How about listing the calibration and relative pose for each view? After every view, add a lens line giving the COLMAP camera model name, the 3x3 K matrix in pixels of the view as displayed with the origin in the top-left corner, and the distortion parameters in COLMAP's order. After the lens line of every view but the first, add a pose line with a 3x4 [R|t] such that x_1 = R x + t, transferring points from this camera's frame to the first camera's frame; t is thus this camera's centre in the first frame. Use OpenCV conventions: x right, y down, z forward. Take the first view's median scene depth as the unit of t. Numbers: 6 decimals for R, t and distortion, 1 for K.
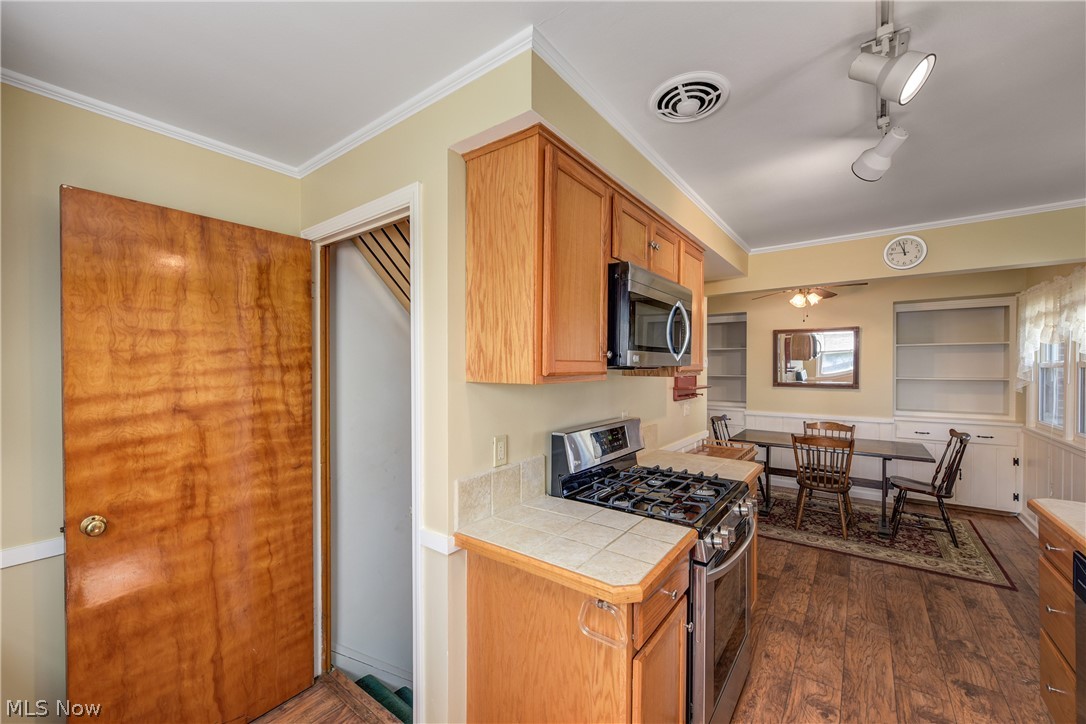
lens RADIAL K [[431.0, 0, 541.6], [0, 431.0, 367.8], [0, 0, 1]] dist [0.001422, -0.000337]
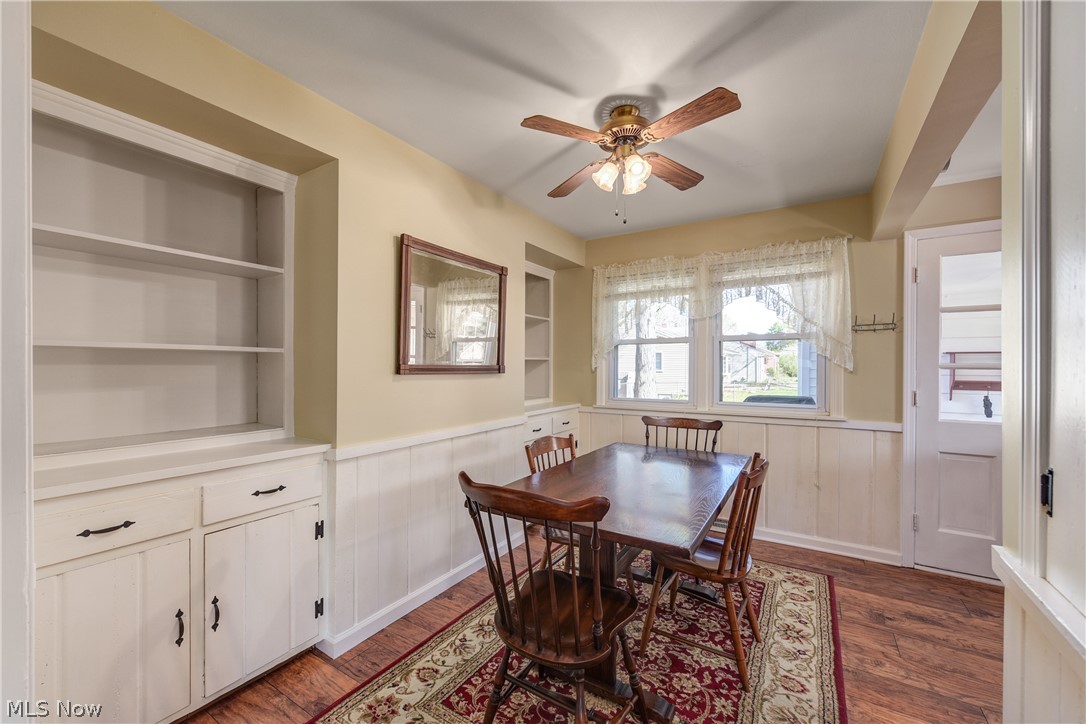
lens RADIAL K [[431.0, 0, 542.9], [0, 431.0, 367.4], [0, 0, 1]] dist [0.001422, -0.000337]
pose [[-0.078110, -0.002027, 0.996943, 0.228600], [0.003516, 0.999991, 0.002309, 0.064969], [-0.996939, 0.003686, -0.078102, 1.624389]]
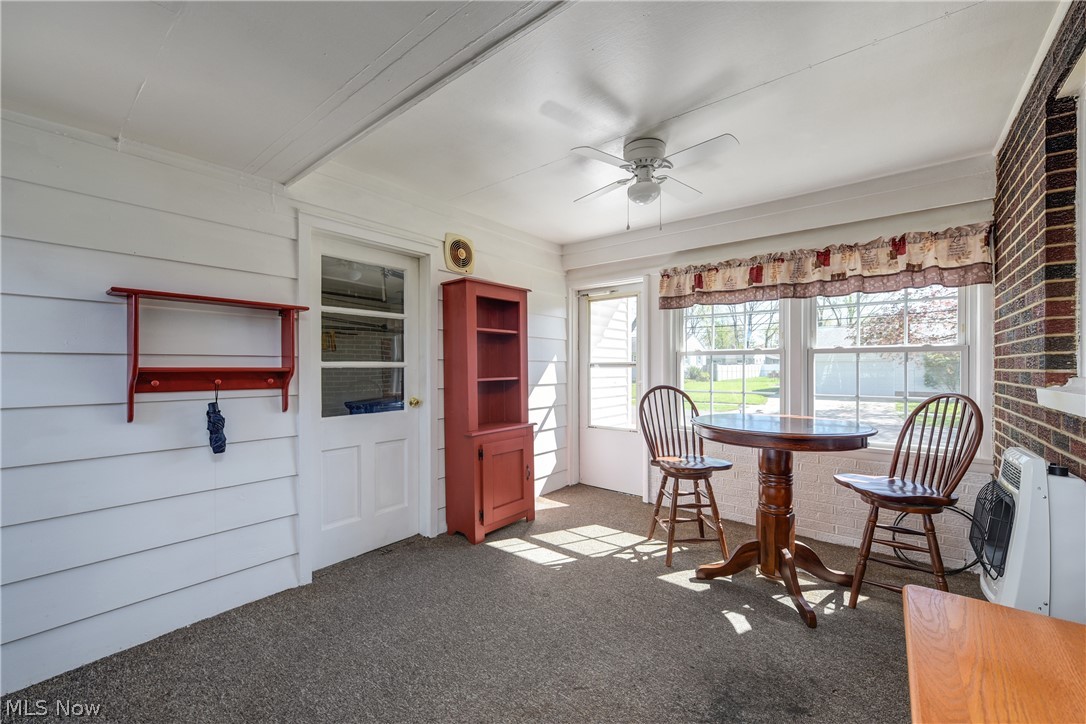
lens RADIAL K [[431.0, 0, 540.5], [0, 431.0, 368.2], [0, 0, 1]] dist [0.001422, -0.000337]
pose [[-0.999130, 0.003056, 0.041584, 1.181476], [0.003485, 0.999941, 0.010247, 0.121913], [-0.041550, 0.010383, -0.999082, 0.481033]]
